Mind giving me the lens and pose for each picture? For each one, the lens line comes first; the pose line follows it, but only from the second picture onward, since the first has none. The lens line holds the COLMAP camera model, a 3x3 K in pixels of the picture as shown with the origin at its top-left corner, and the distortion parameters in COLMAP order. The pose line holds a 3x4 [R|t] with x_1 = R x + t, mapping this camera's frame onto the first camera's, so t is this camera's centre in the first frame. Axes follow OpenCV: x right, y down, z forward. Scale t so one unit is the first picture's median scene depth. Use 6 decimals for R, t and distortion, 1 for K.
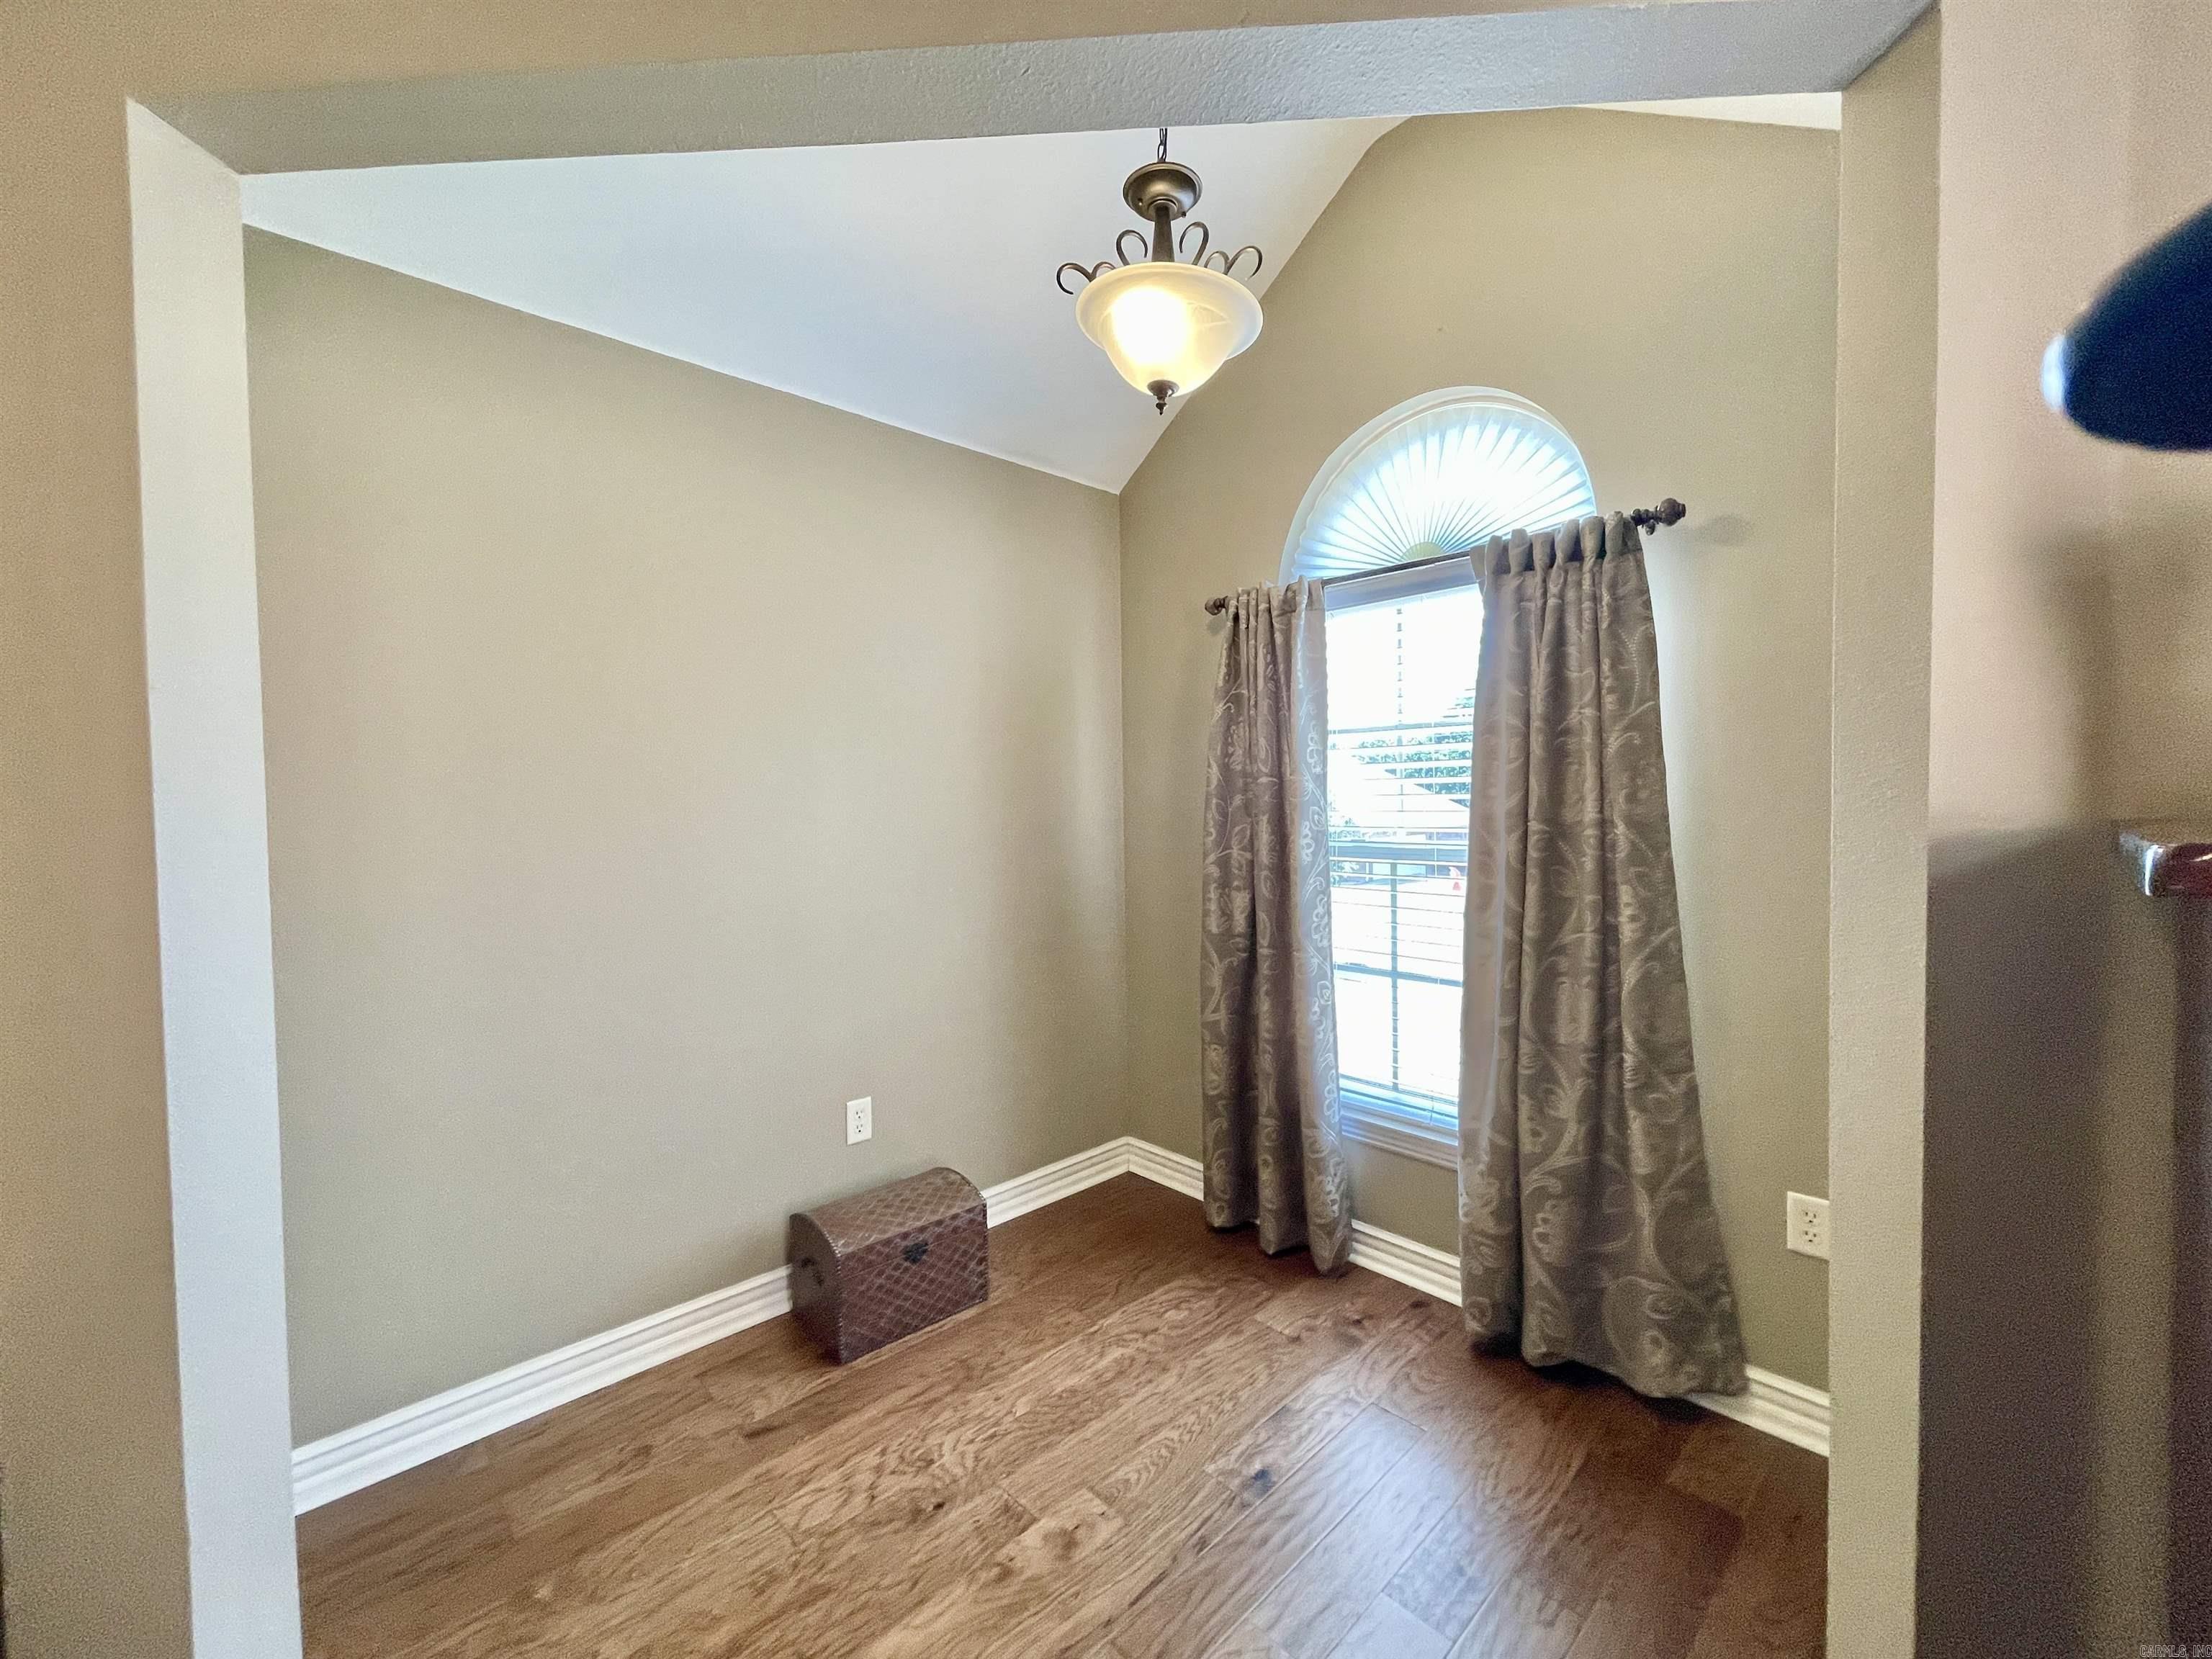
lens RADIAL K [[884.0, 0, 1102.8], [0, 884.0, 831.0], [0, 0, 1]] dist [-0.003013, -0.000053]
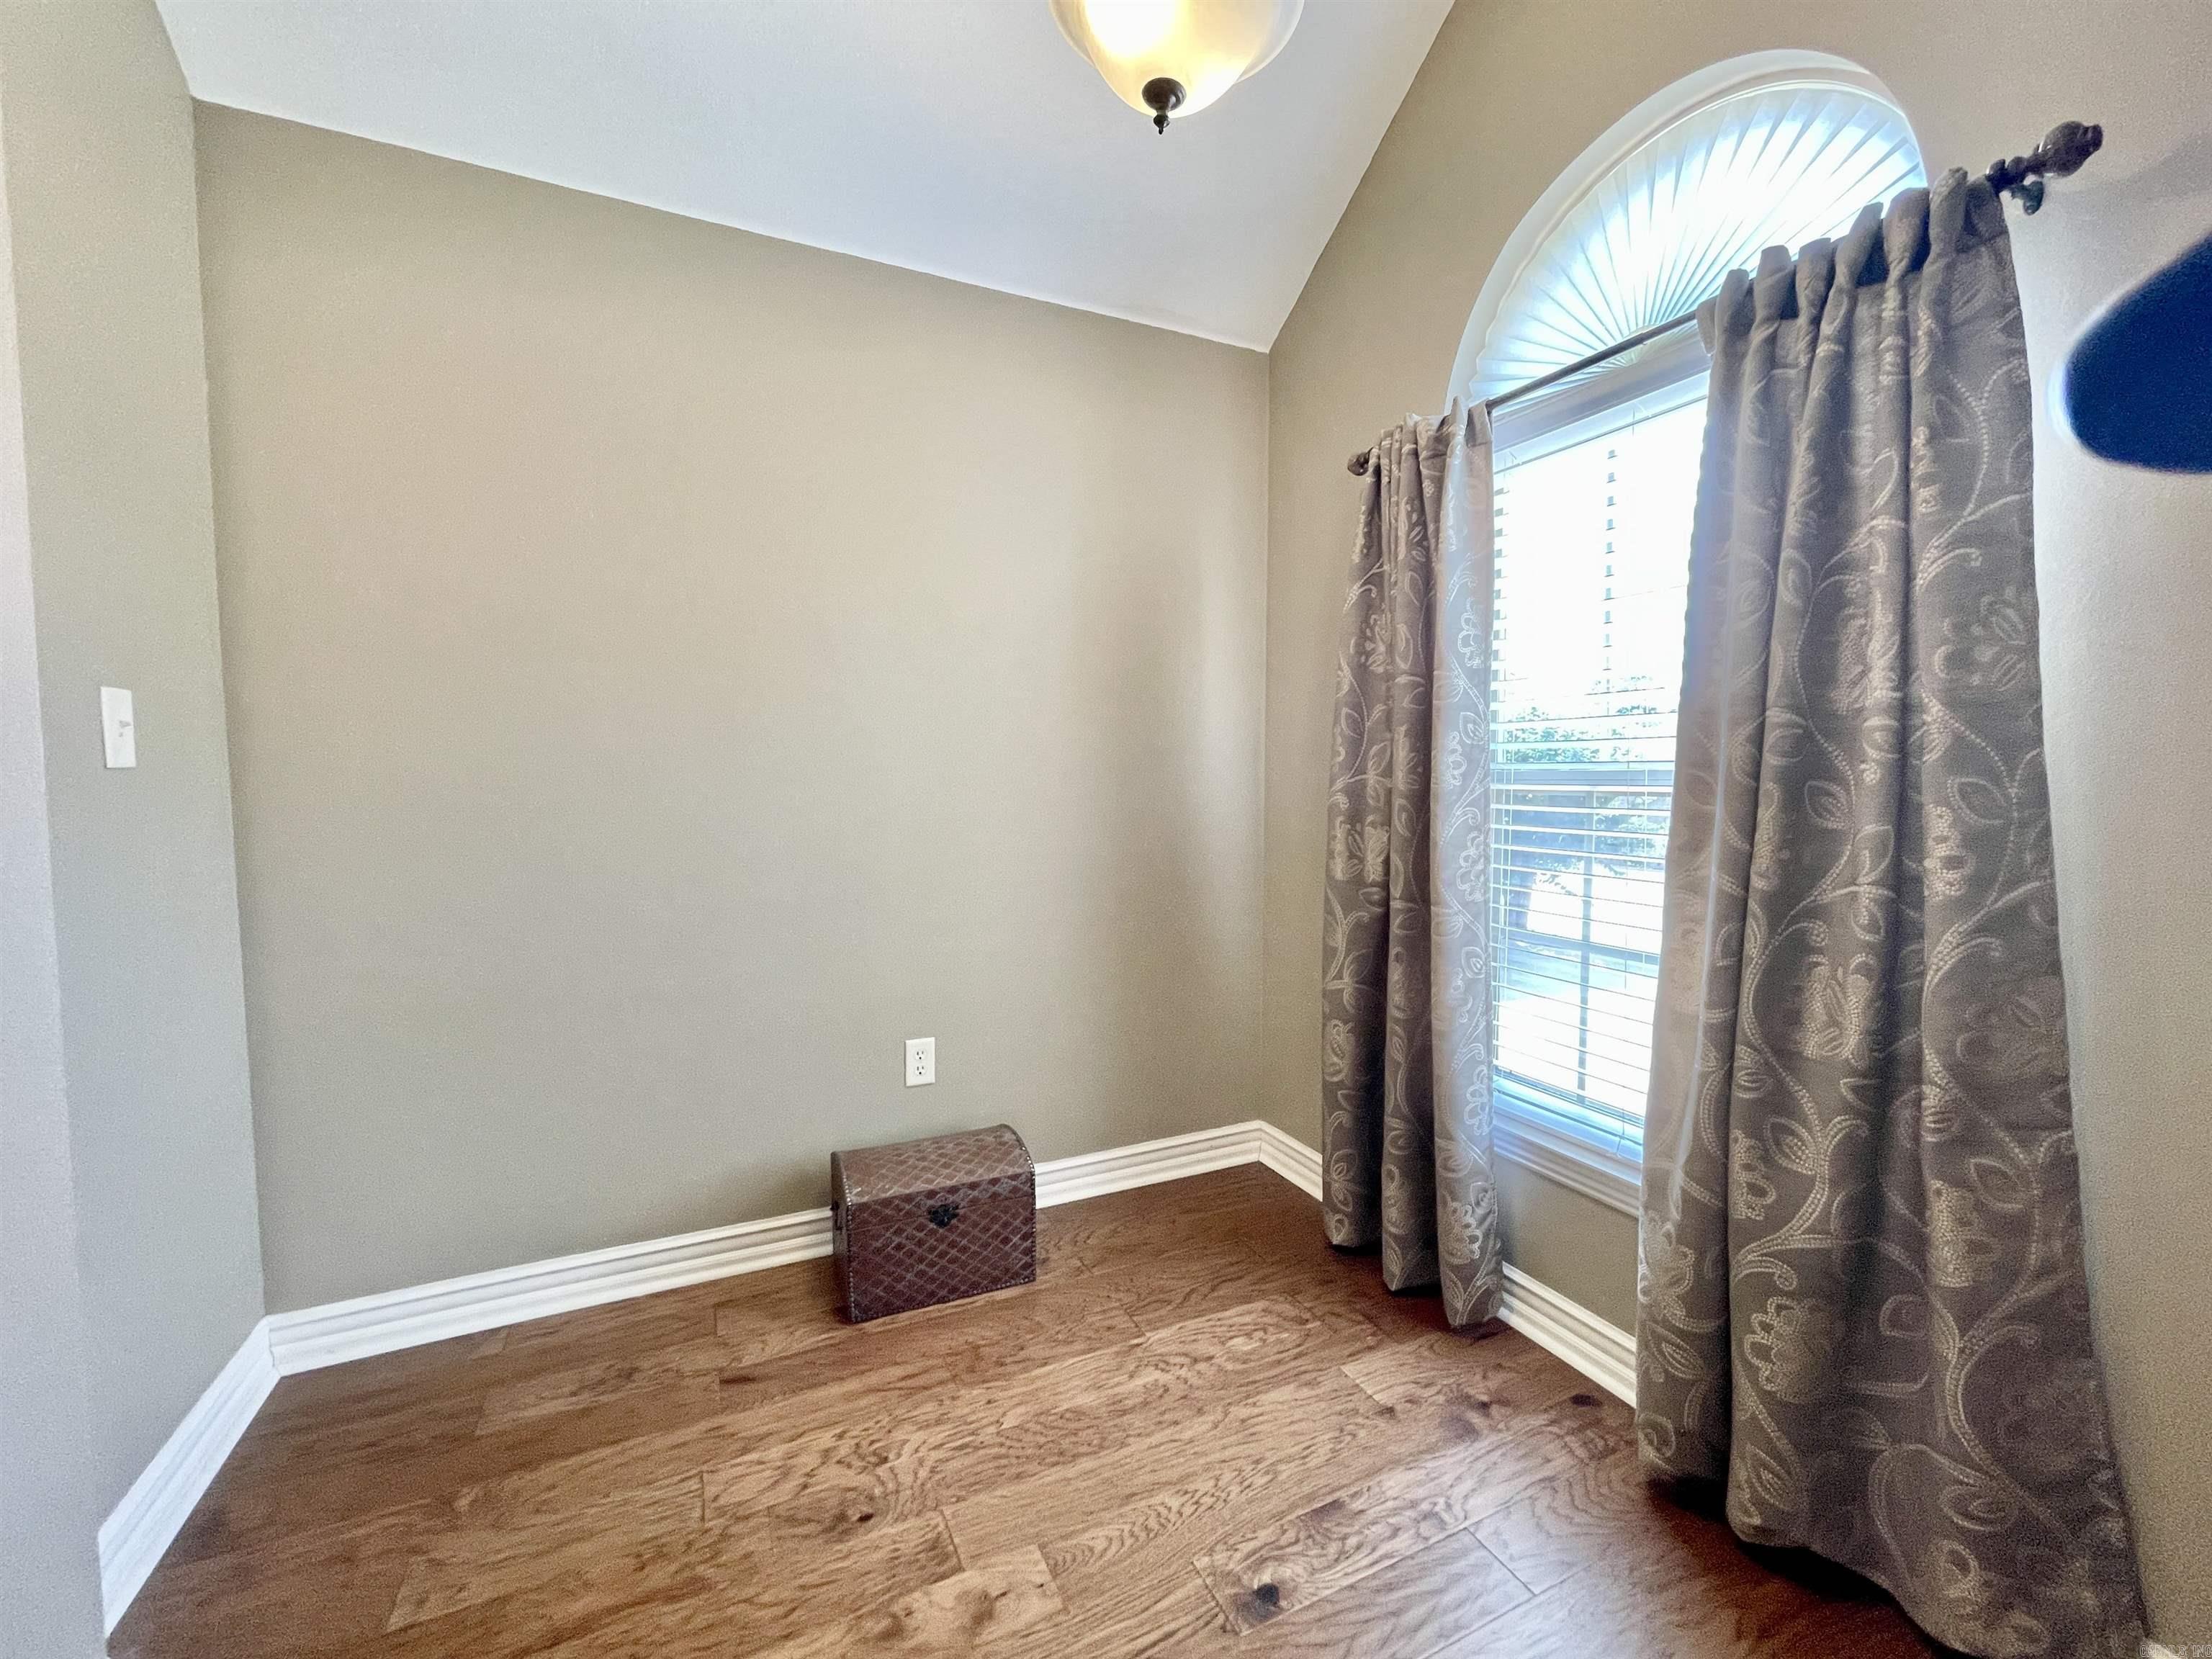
lens RADIAL K [[884.0, 0, 1104.9], [0, 884.0, 830.3], [0, 0, 1]] dist [-0.003013, -0.000053]
pose [[0.950893, 0.030891, -0.307973, 0.225716], [-0.021314, 0.999180, 0.034413, 0.065075], [0.308784, -0.026158, 0.950773, 0.243037]]
